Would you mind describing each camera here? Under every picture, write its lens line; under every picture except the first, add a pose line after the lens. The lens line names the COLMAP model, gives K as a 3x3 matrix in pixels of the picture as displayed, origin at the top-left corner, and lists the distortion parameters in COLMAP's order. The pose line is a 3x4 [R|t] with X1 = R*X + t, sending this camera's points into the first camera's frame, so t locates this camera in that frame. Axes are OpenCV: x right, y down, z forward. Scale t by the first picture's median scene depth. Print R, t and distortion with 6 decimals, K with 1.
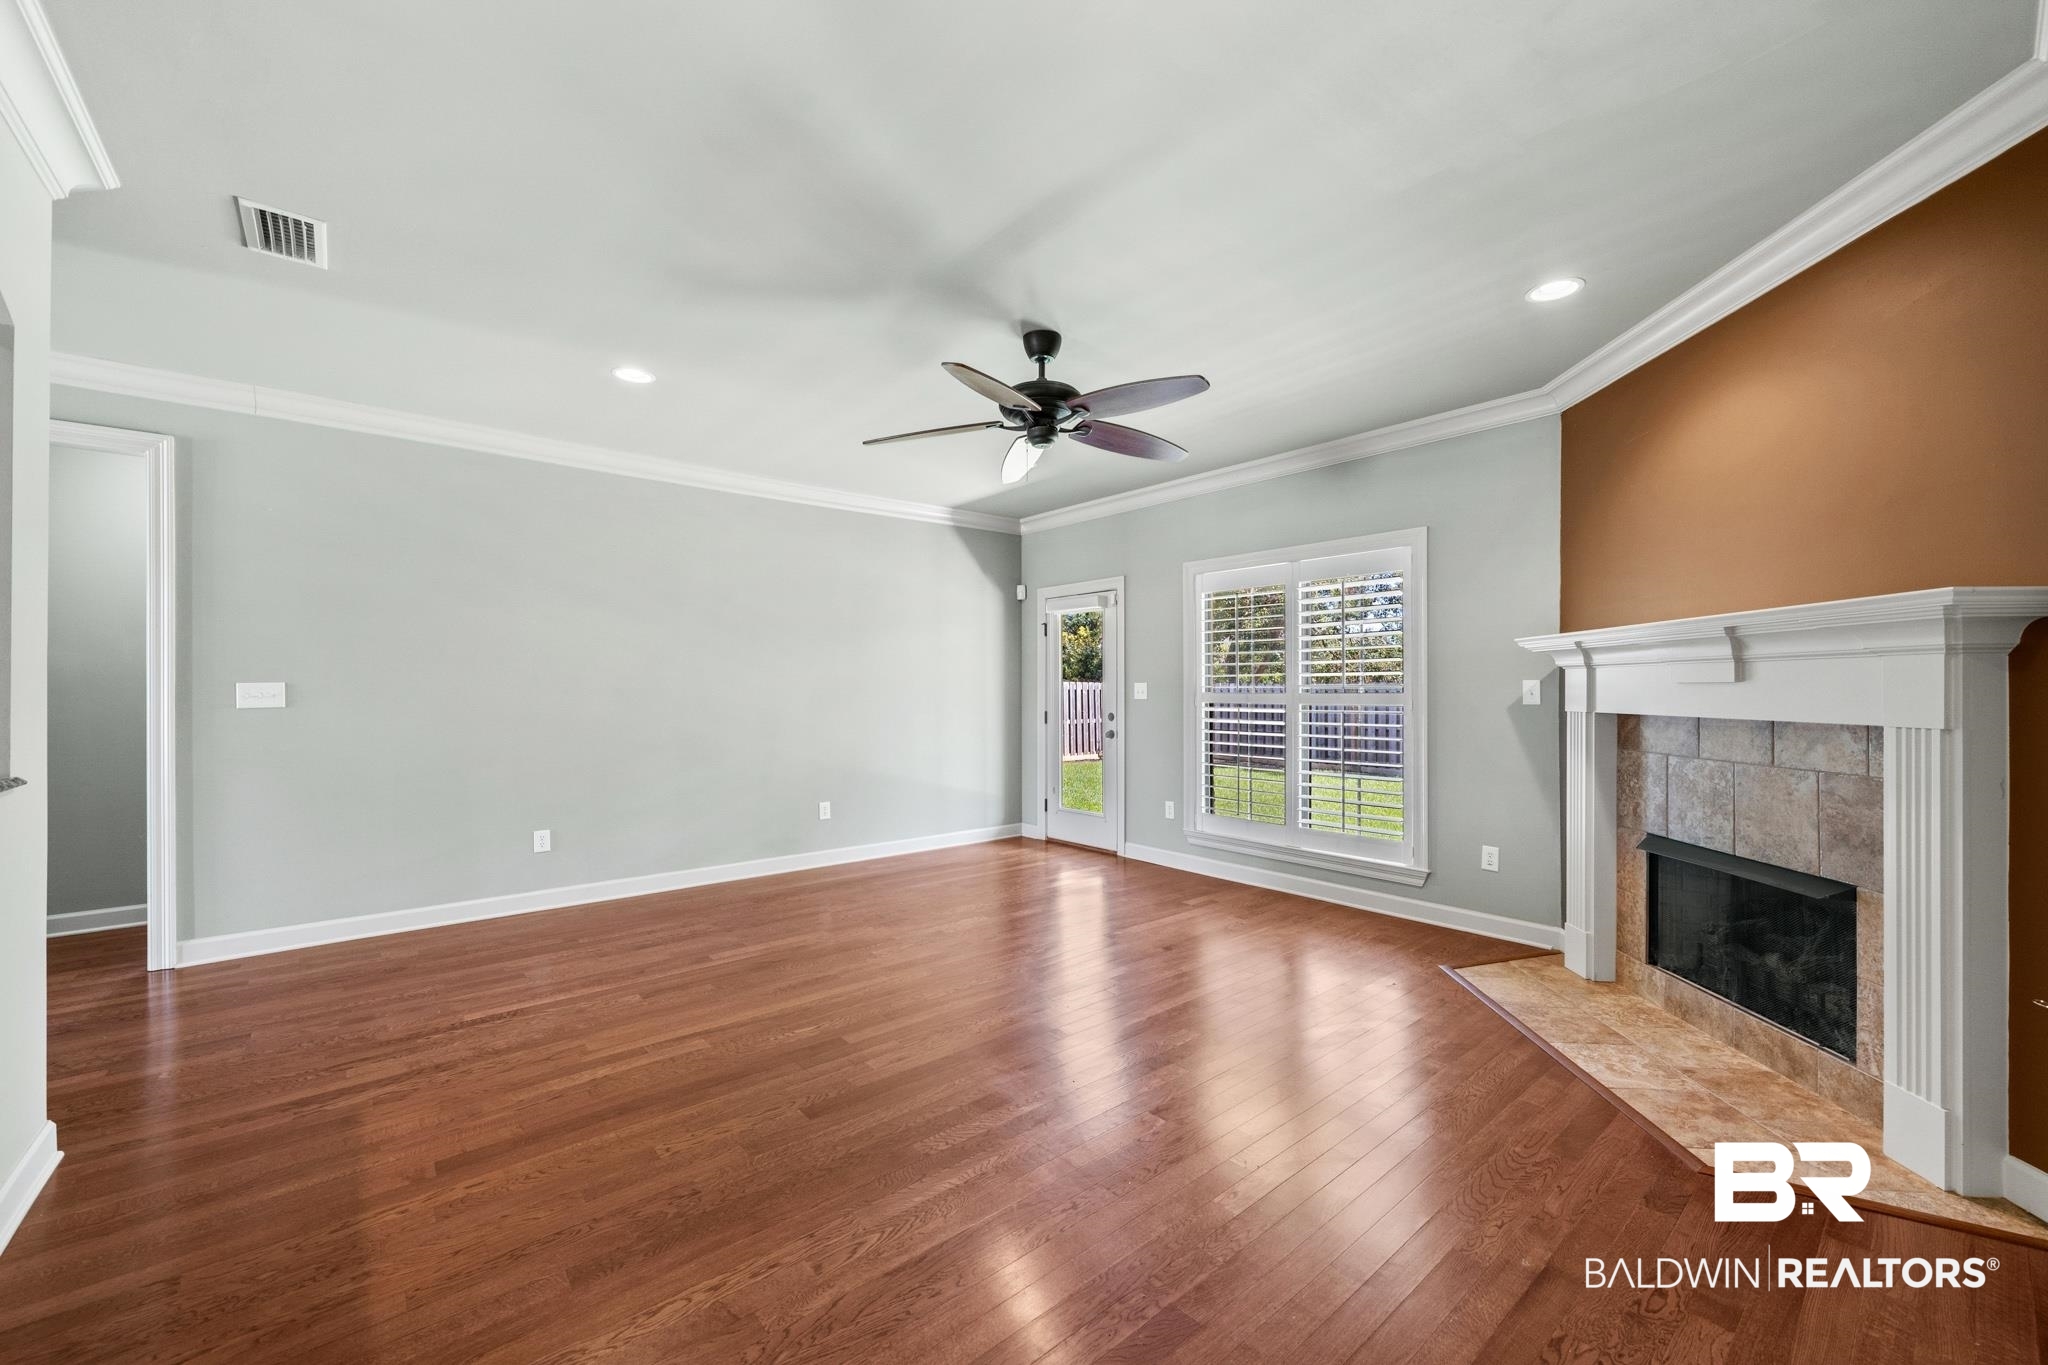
lens RADIAL K [[804.0, 0, 1024.6], [0, 804.0, 688.9], [0, 0, 1]] dist [-0.002005, -0.000188]
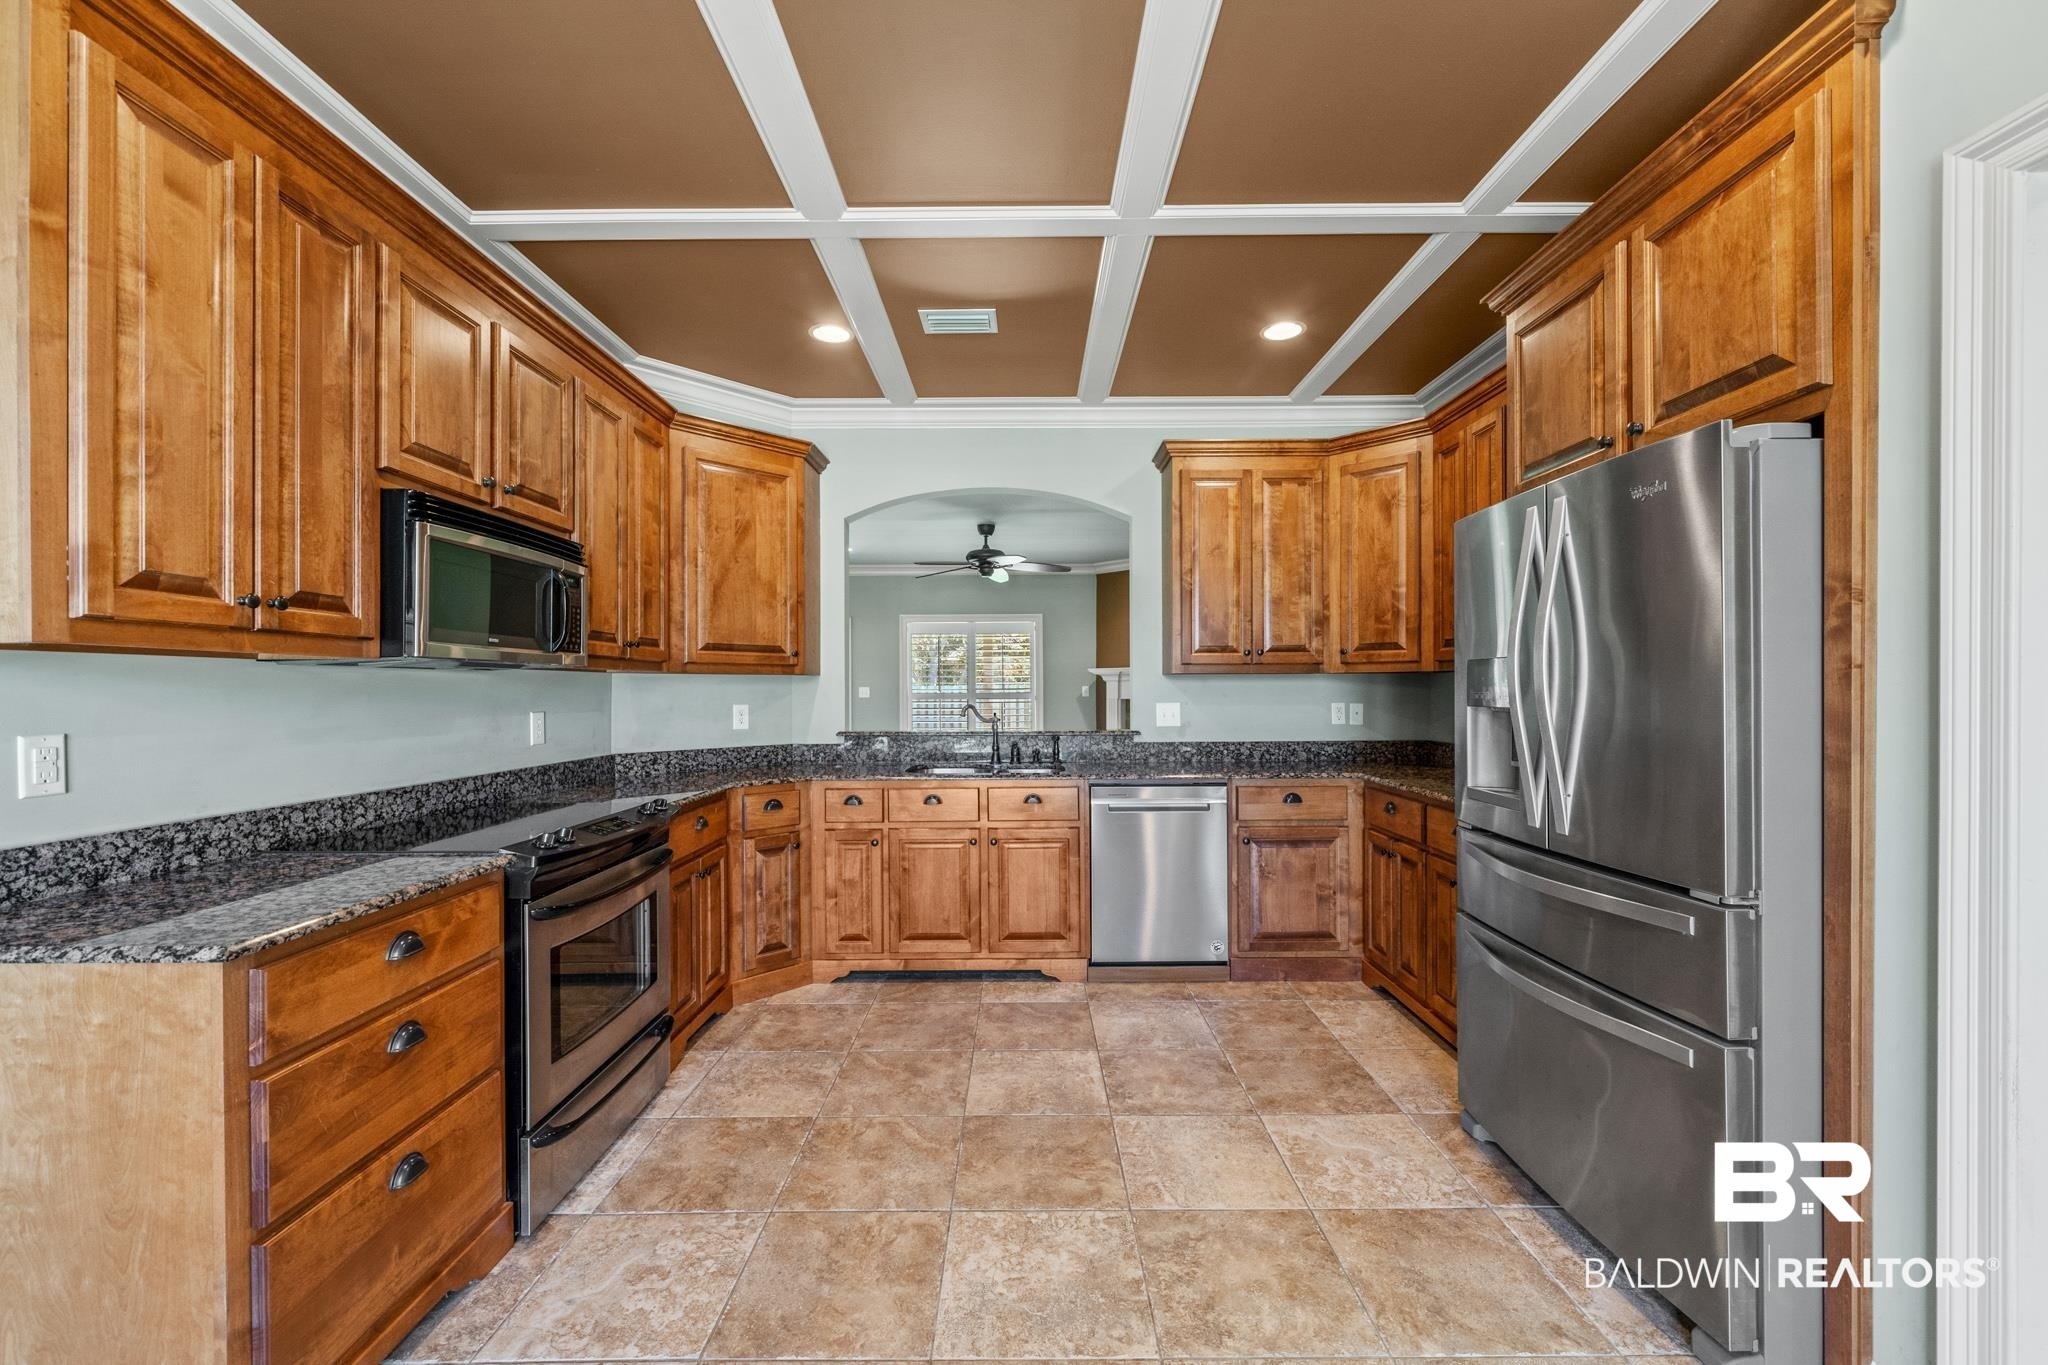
lens RADIAL K [[804.0, 0, 1024.6], [0, 804.0, 688.9], [0, 0, 1]] dist [-0.002005, -0.000188]
pose [[0.640752, -0.002025, 0.767745, -1.586021], [0.004269, 0.999990, -0.000925, -0.001430], [-0.767736, 0.003870, 0.640755, -0.452919]]
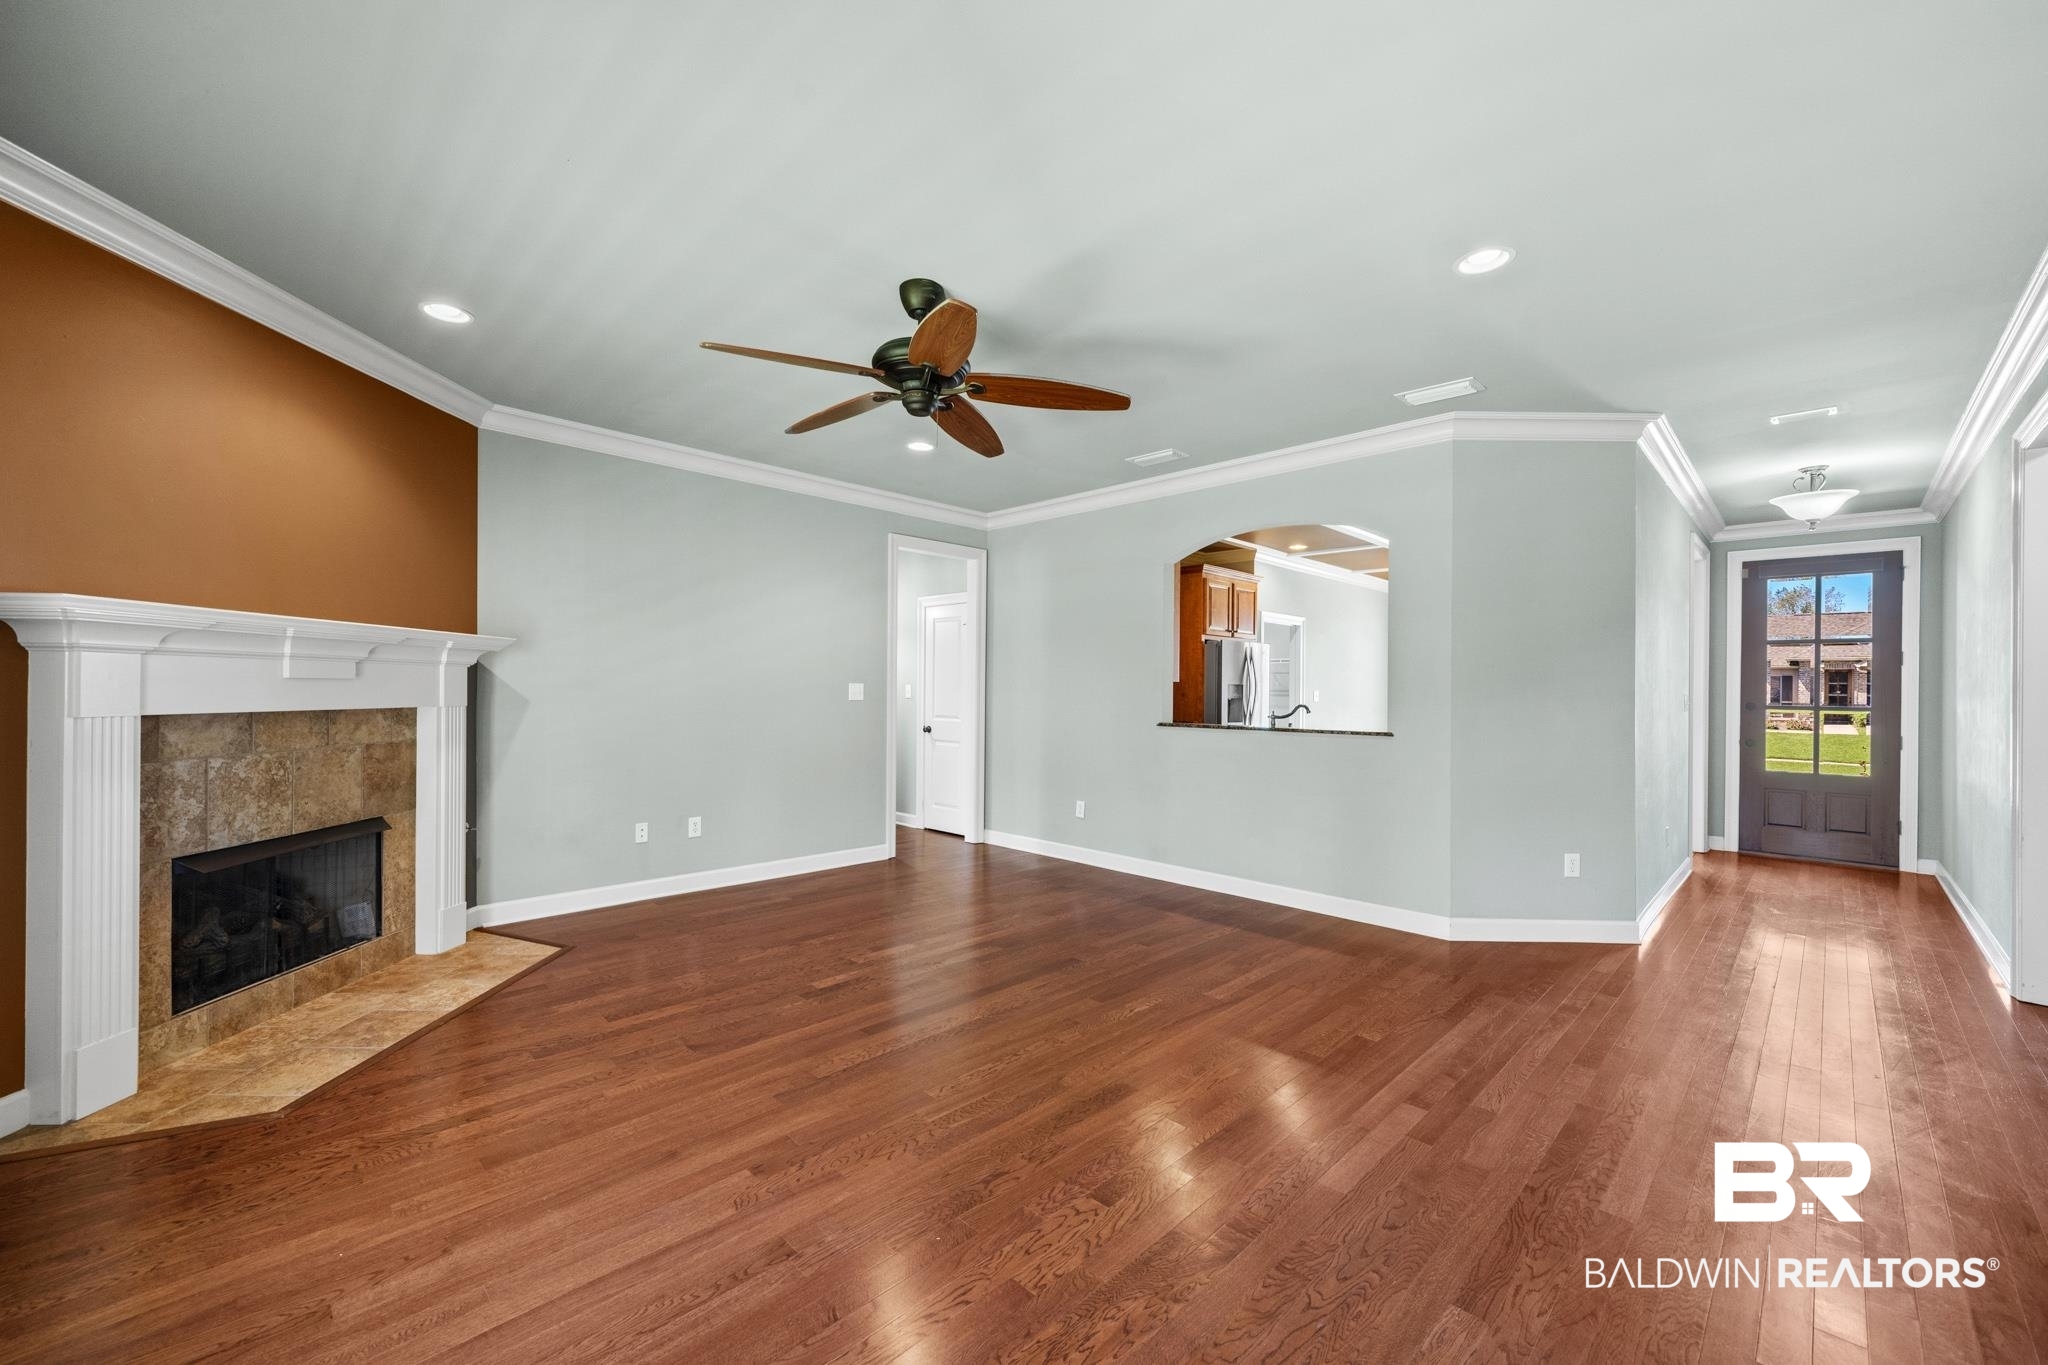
lens RADIAL K [[804.0, 0, 1024.6], [0, 804.0, 688.9], [0, 0, 1]] dist [-0.002005, -0.000188]
pose [[-0.995841, -0.009957, -0.090565, -0.014347], [-0.009990, 0.999950, -0.000090, -0.002986], [0.090562, 0.000815, -0.995891, 1.922239]]
